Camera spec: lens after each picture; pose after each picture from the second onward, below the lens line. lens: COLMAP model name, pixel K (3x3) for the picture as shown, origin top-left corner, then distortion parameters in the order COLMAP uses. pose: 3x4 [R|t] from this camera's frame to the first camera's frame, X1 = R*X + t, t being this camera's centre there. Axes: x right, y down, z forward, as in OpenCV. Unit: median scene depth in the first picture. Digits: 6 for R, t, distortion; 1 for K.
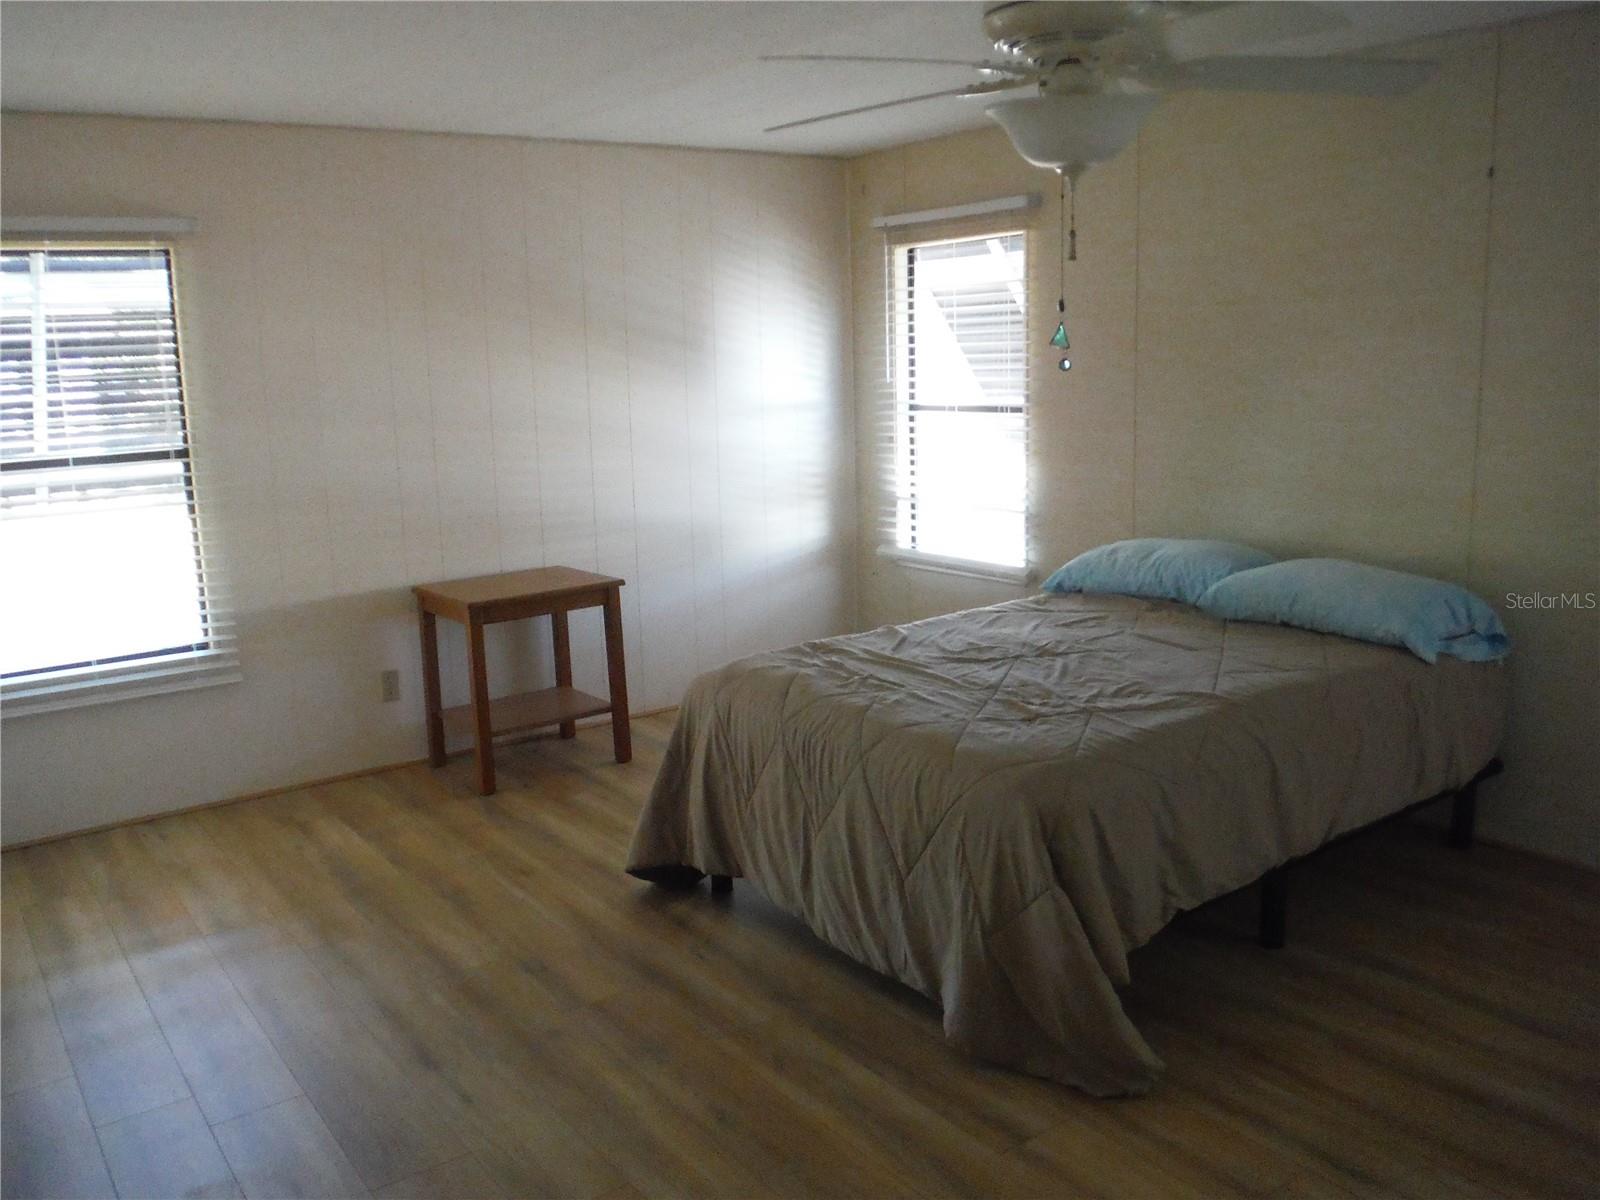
lens RADIAL K [[1352.5, 0, 756.5], [0, 1352.5, 589.0], [0, 0, 1]] dist [-0.072603, 0.034404]
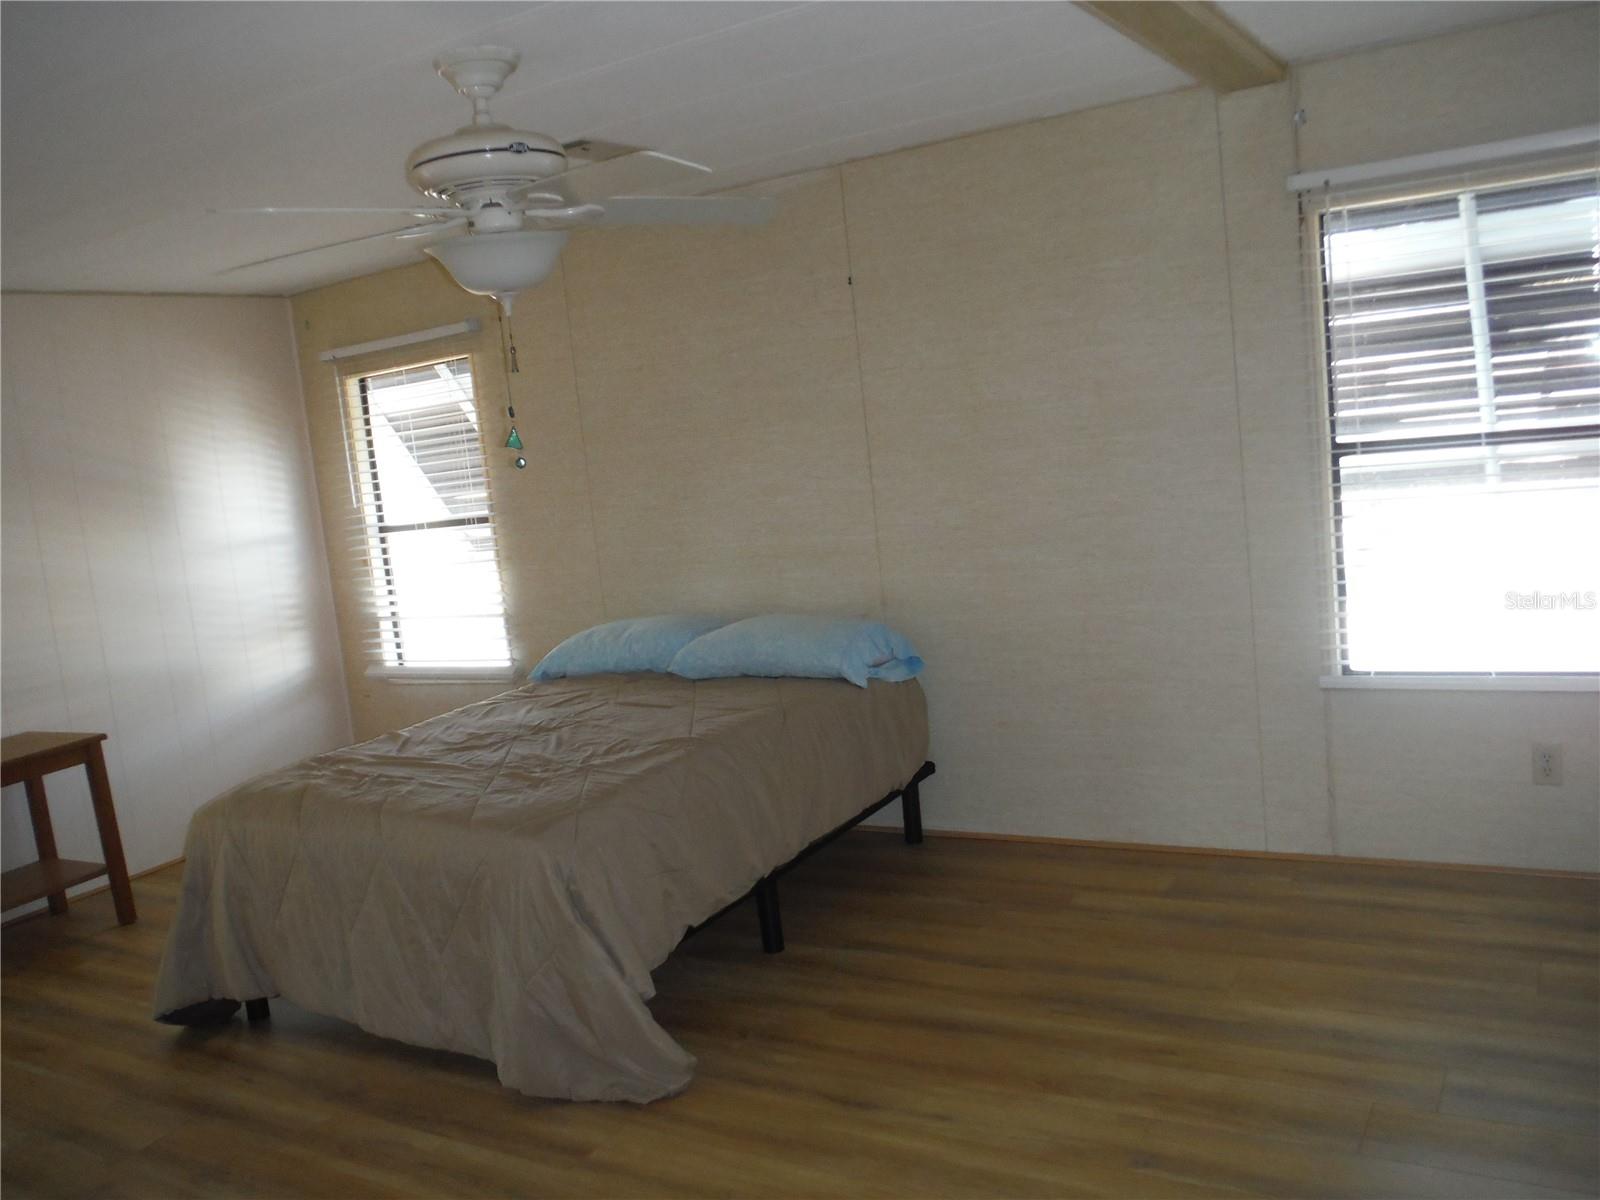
lens RADIAL K [[1352.5, 0, 756.5], [0, 1352.5, 589.0], [0, 0, 1]] dist [-0.072603, 0.034404]
pose [[0.919900, -0.116878, 0.374329, -0.018304], [0.150116, 0.986798, -0.060792, 0.024908], [-0.362282, 0.112115, 0.925301, -0.079145]]
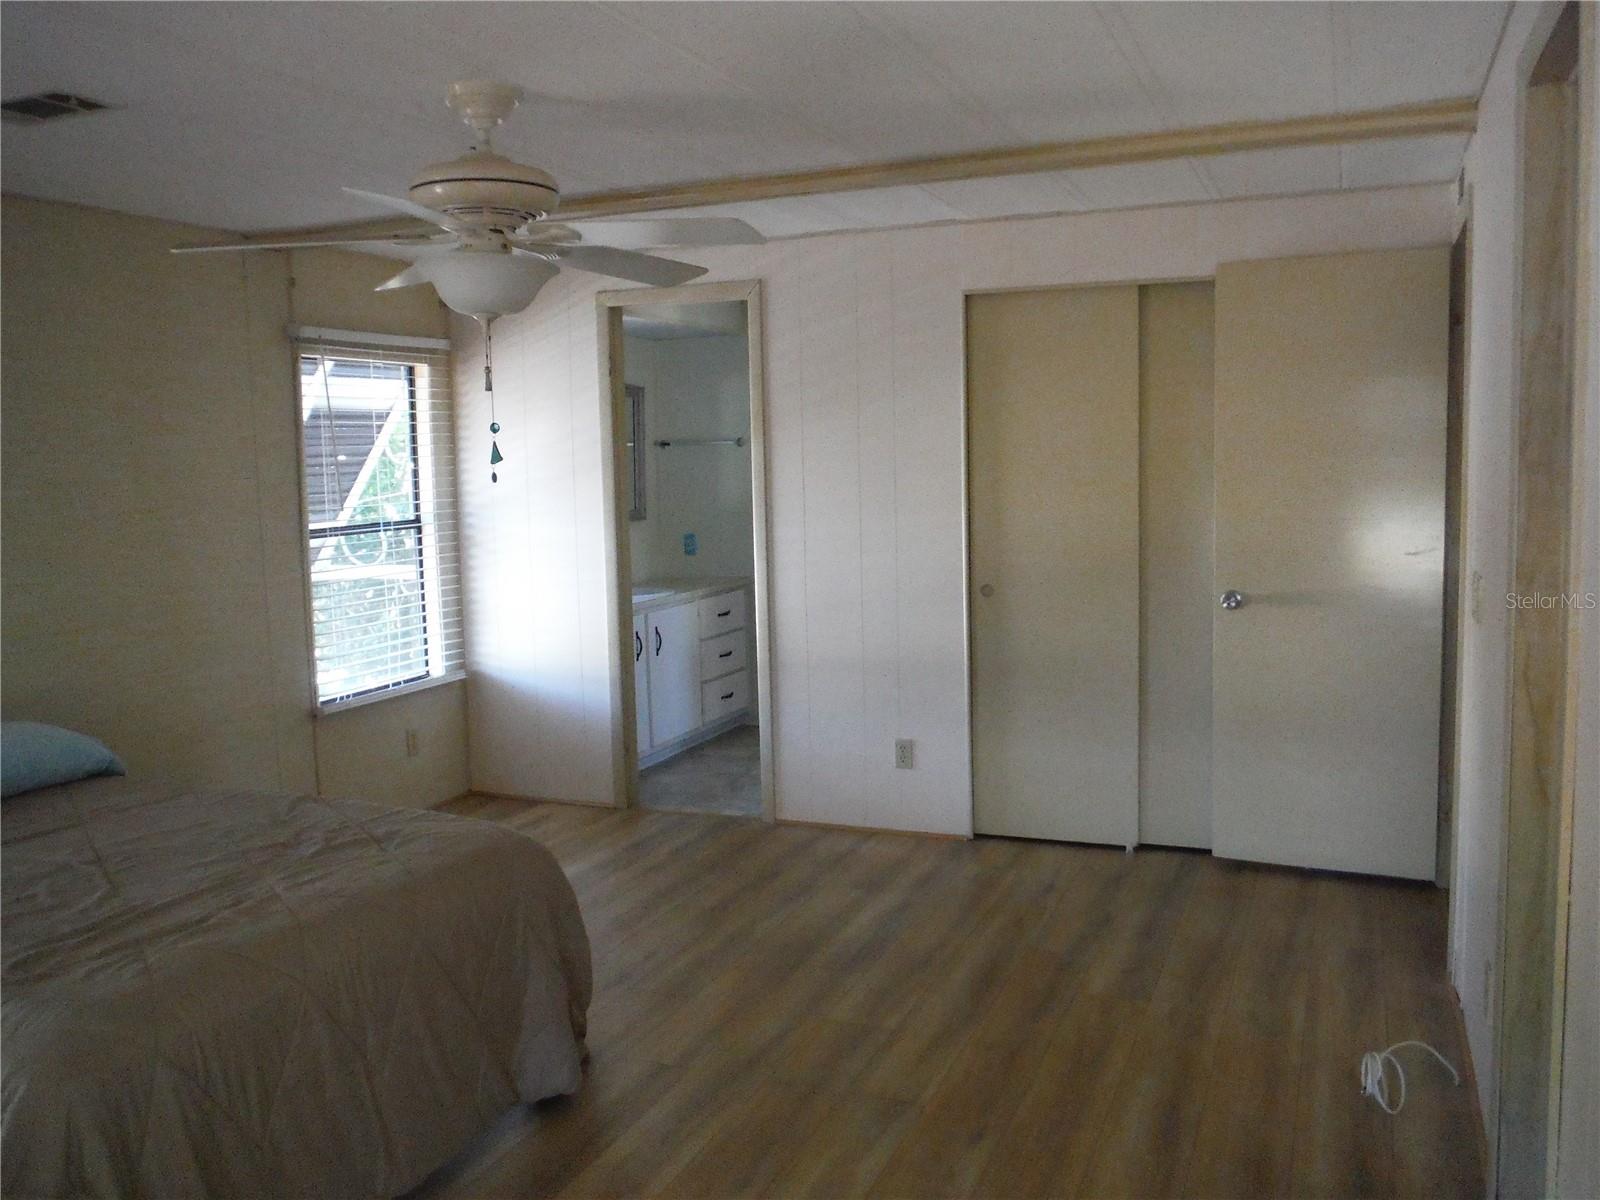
lens RADIAL K [[1368.0, 0, 800.0], [0, 1368.0, 600.0], [0, 0, 1]] dist [-0.098047, 0.073946]
pose [[-0.528695, -0.060513, 0.846652, -0.738324], [0.190411, 0.963579, 0.187773, -0.199758], [-0.827179, 0.260486, -0.497917, 1.115456]]
